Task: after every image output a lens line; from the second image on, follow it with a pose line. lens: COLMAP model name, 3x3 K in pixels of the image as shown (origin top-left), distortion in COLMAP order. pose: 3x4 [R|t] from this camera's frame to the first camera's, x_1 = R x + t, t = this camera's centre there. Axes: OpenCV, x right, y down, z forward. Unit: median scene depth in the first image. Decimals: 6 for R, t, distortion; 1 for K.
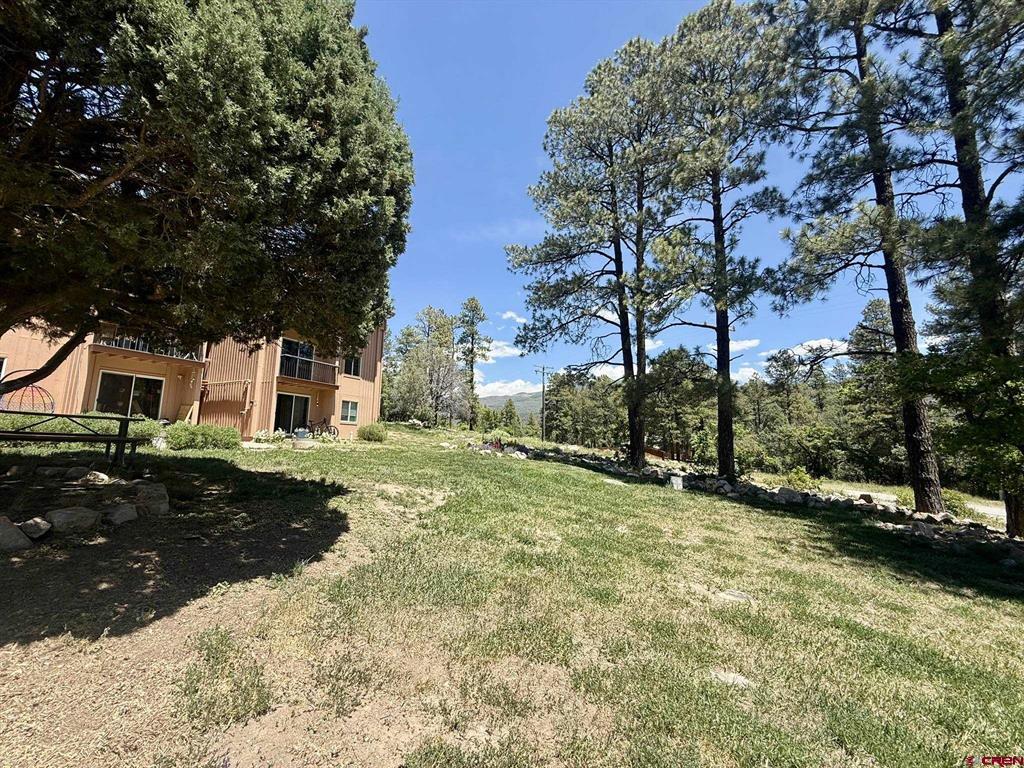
lens RADIAL K [[408.3, 0, 512.3], [0, 408.3, 387.5], [0, 0, 1]] dist [-0.002023, 0.000676]
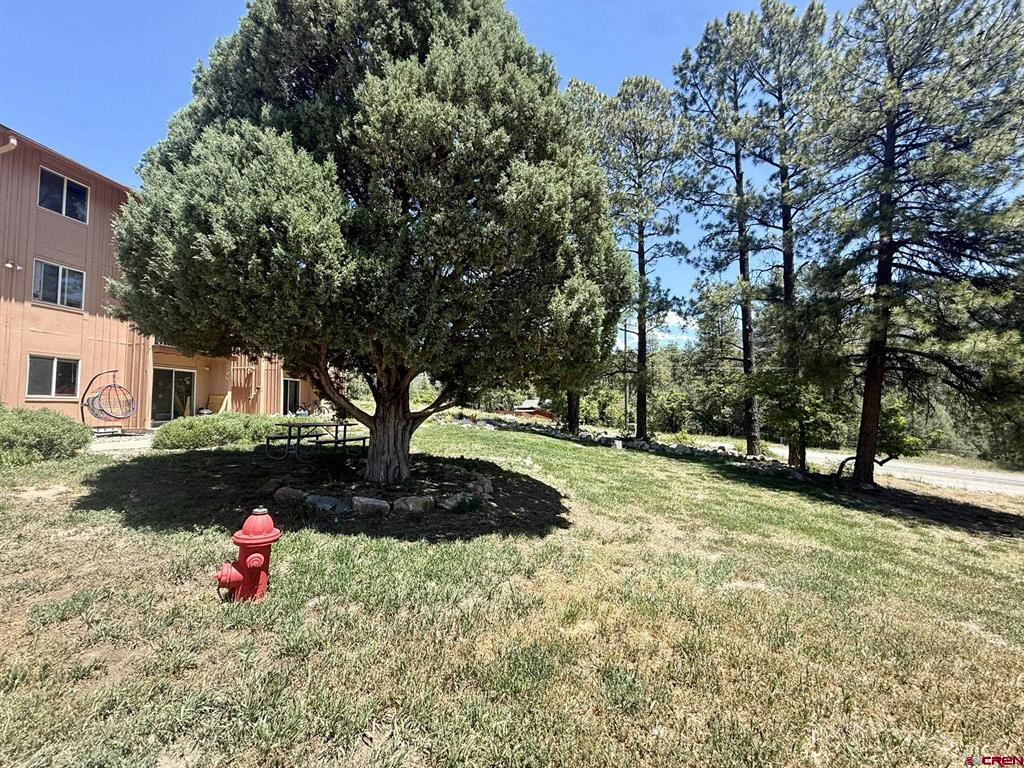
lens RADIAL K [[408.3, 0, 516.0], [0, 408.3, 387.3], [0, 0, 1]] dist [-0.002023, 0.000676]
pose [[0.956416, -0.006363, 0.291940, -0.276217], [-0.020695, 0.995772, 0.089502, -0.070725], [-0.291275, -0.091643, 0.952240, -0.203287]]
